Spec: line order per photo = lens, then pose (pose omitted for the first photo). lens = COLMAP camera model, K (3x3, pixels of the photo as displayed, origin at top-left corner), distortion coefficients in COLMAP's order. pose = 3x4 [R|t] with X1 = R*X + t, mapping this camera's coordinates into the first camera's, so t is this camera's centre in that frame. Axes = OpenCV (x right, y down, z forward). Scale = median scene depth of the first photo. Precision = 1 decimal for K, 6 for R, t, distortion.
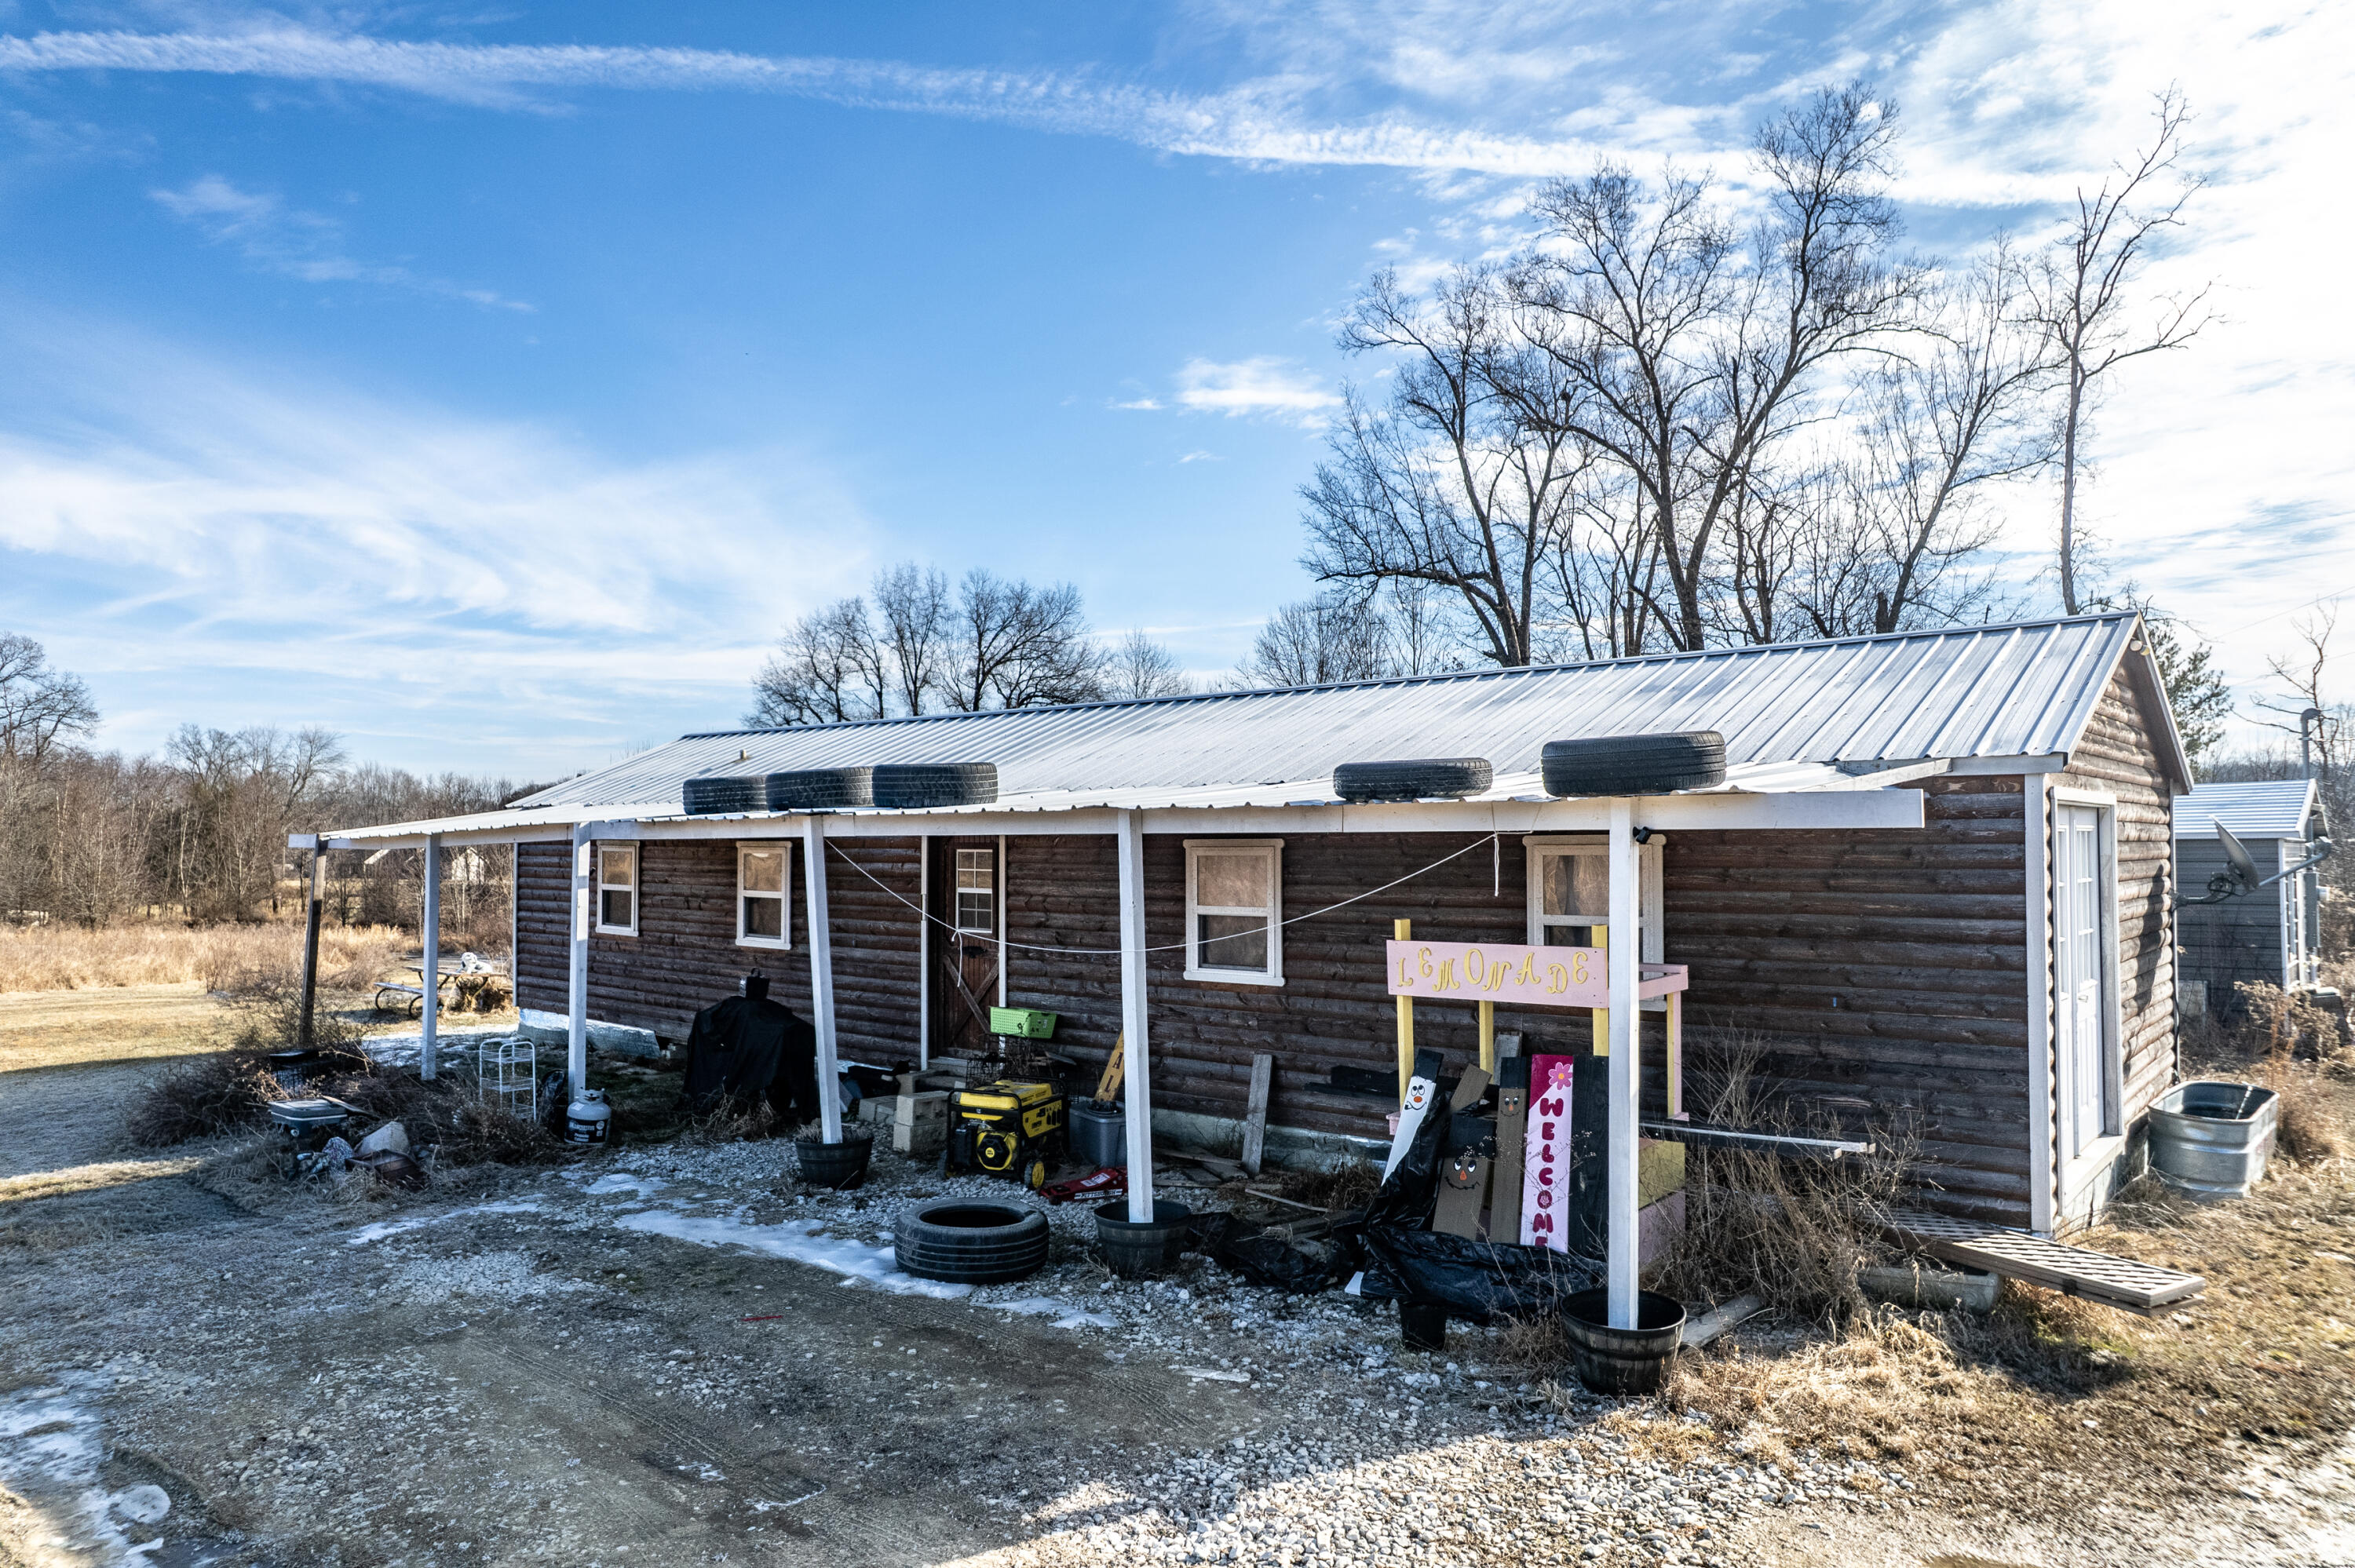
lens RADIAL K [[1503.4, 0, 1188.1], [0, 1503.4, 780.9], [0, 0, 1]] dist [-0.064775, 0.058912]
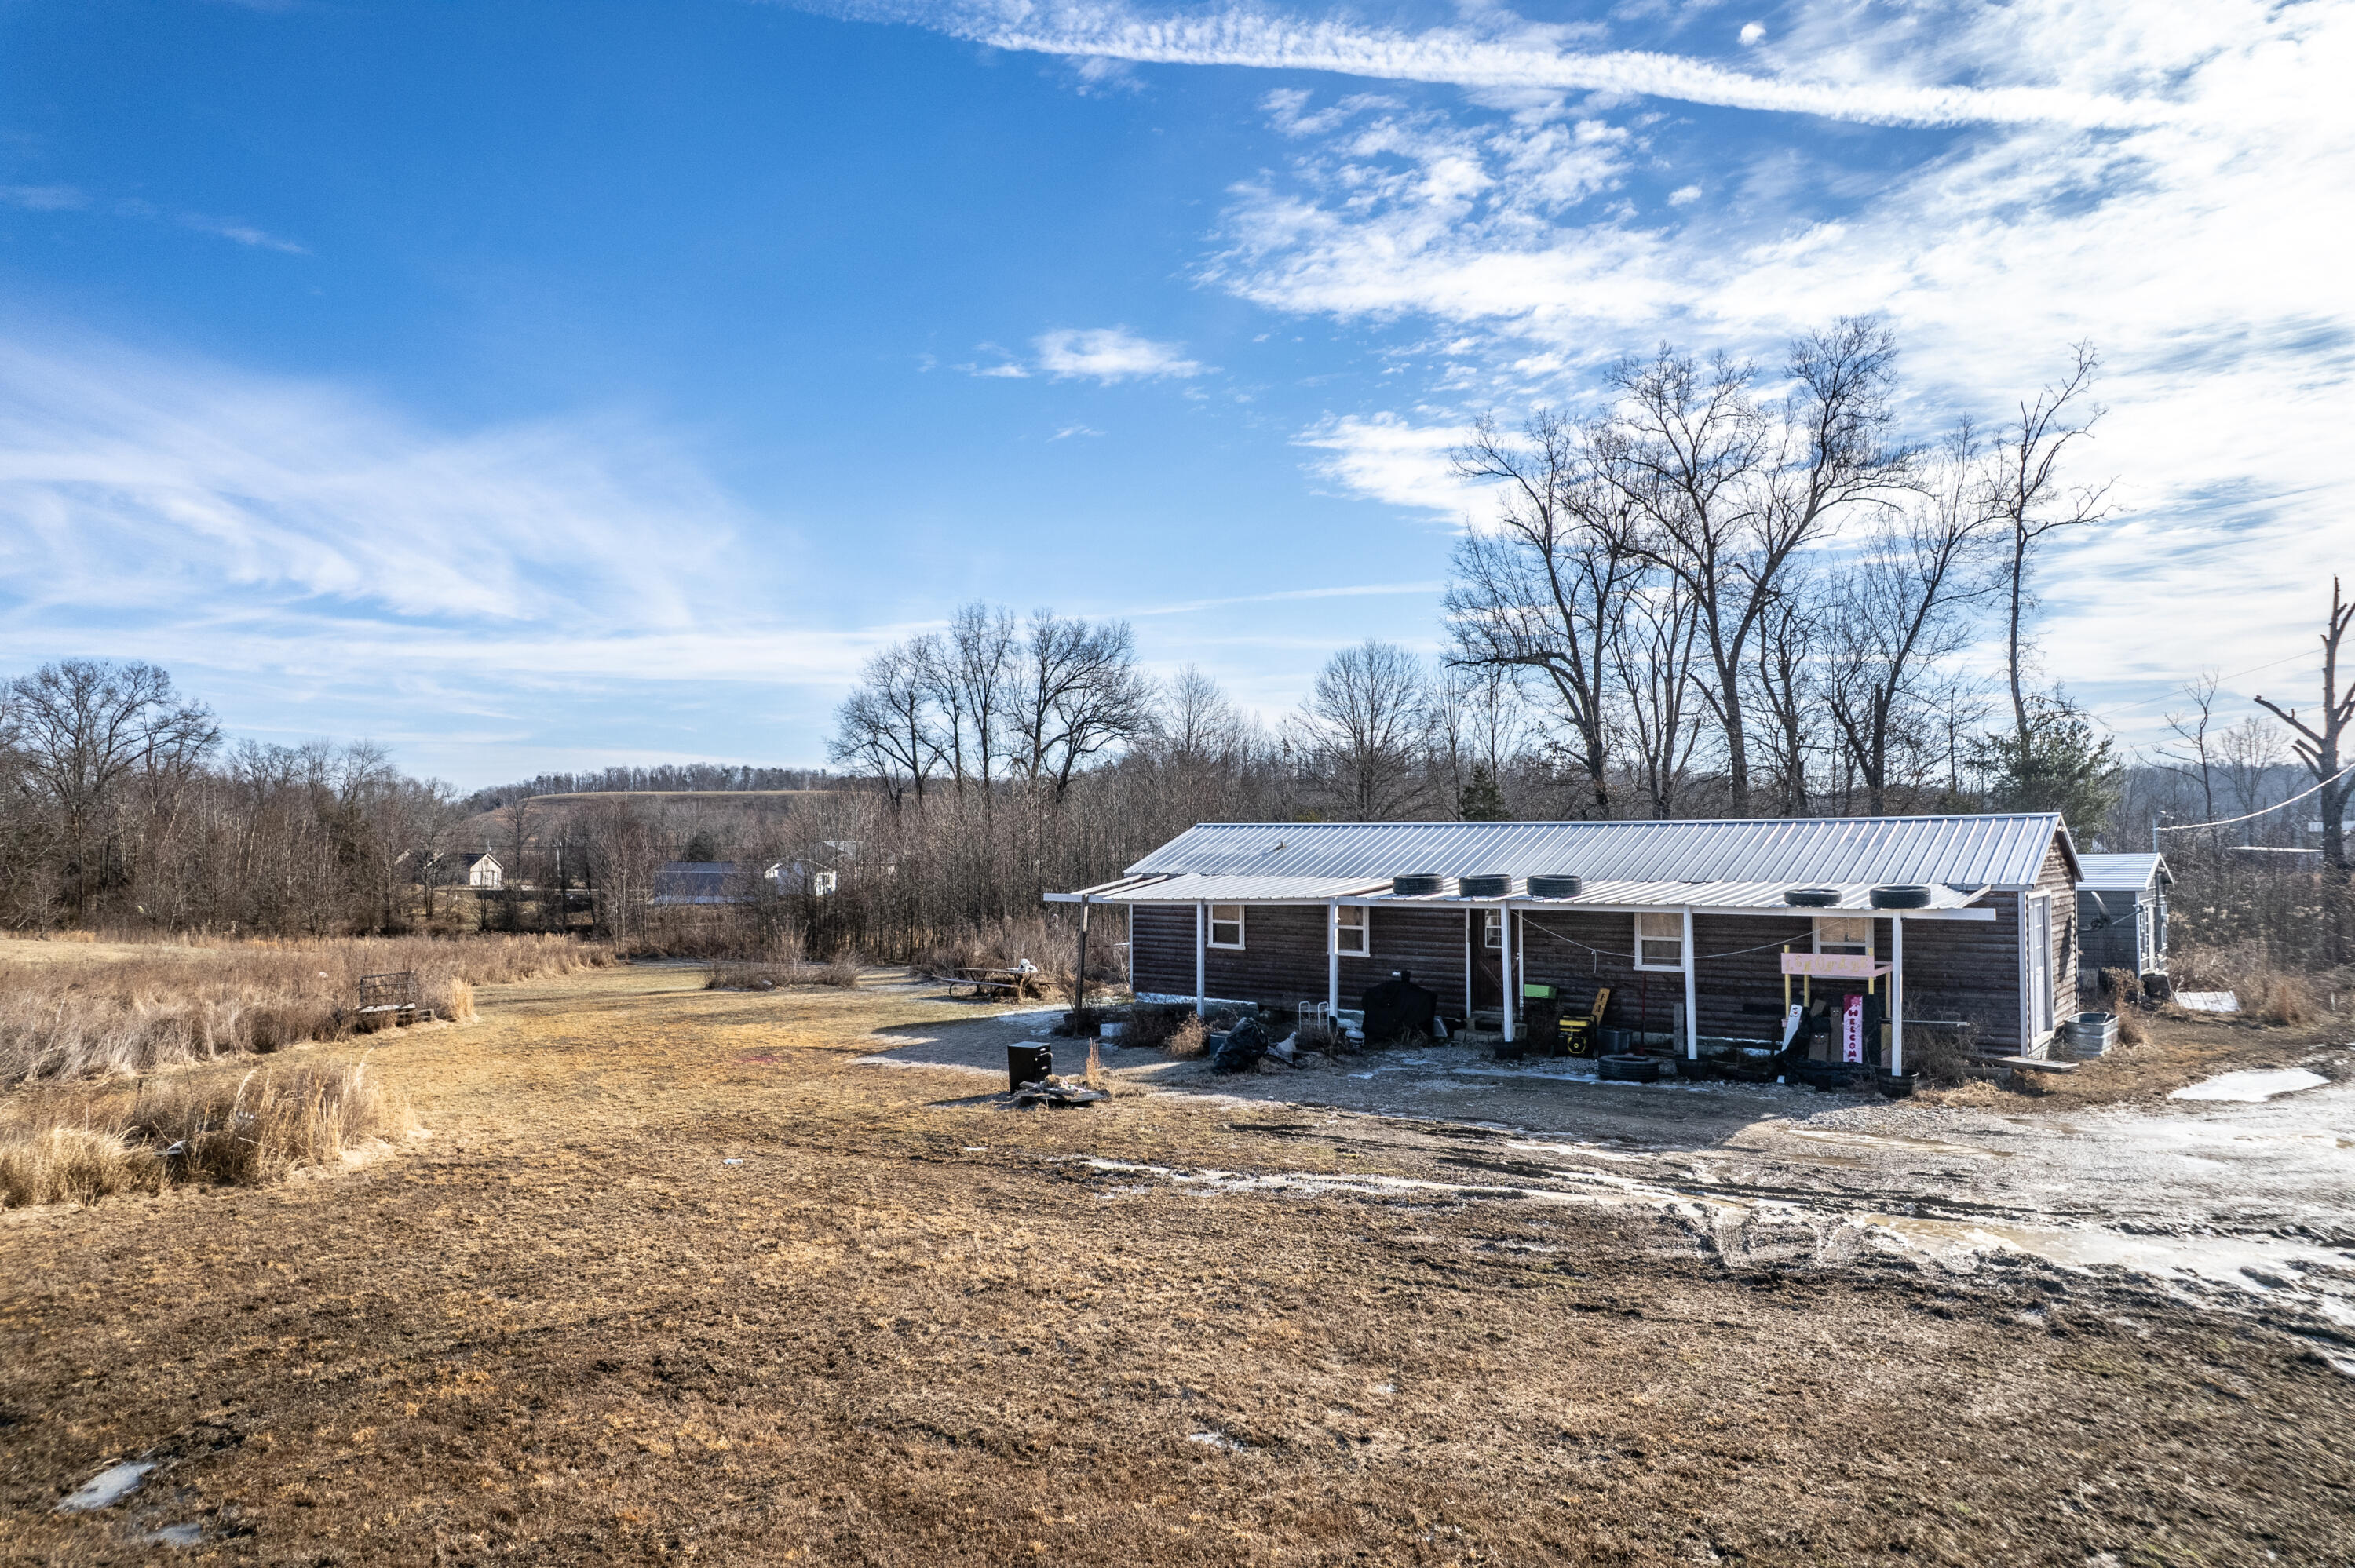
lens RADIAL K [[1503.4, 0, 1185.1], [0, 1503.4, 775.4], [0, 0, 1]] dist [-0.064775, 0.058912]
pose [[0.999468, -0.000971, 0.032607, -0.530139], [0.001062, 0.999996, -0.002775, -0.106060], [-0.032604, 0.002808, 0.999464, -0.841203]]
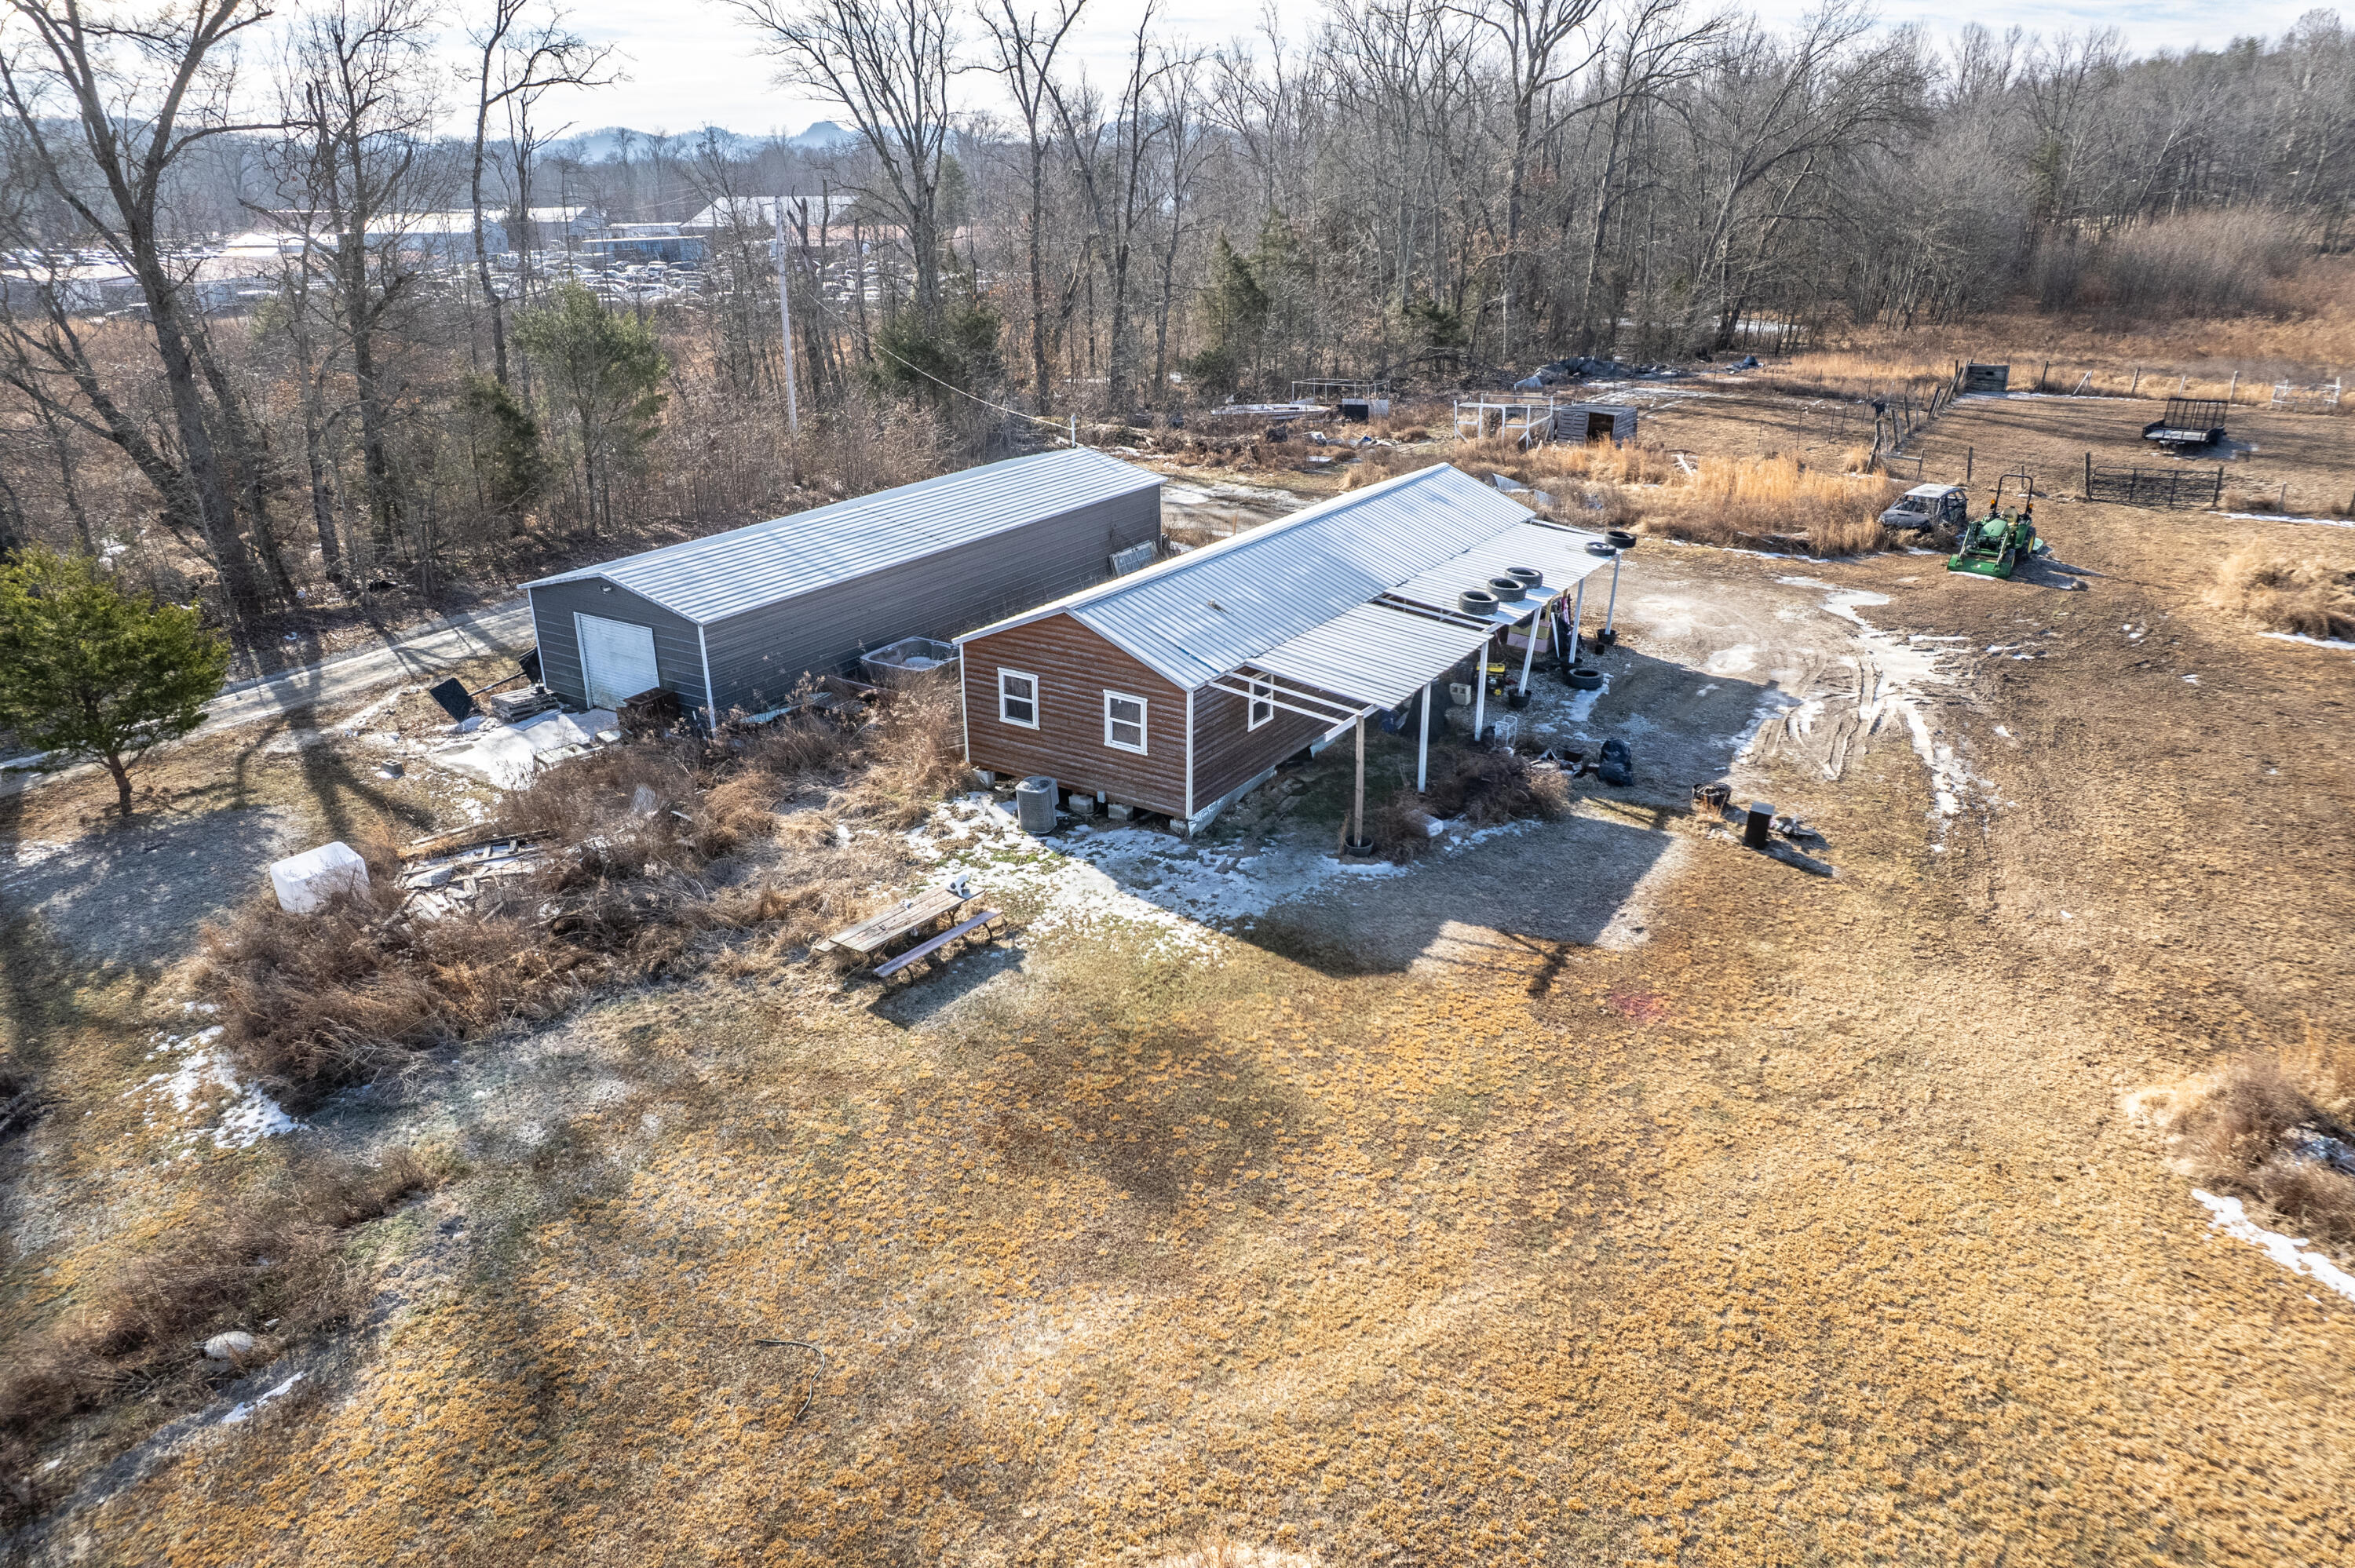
lens RADIAL K [[1503.4, 0, 1200.2], [0, 1503.4, 794.3], [0, 0, 1]] dist [-0.064775, 0.058912]
pose [[-0.147431, -0.375600, 0.914980, -2.086715], [-0.046271, 0.926696, 0.372953, -0.481107], [-0.987989, 0.012648, -0.154003, 1.436107]]
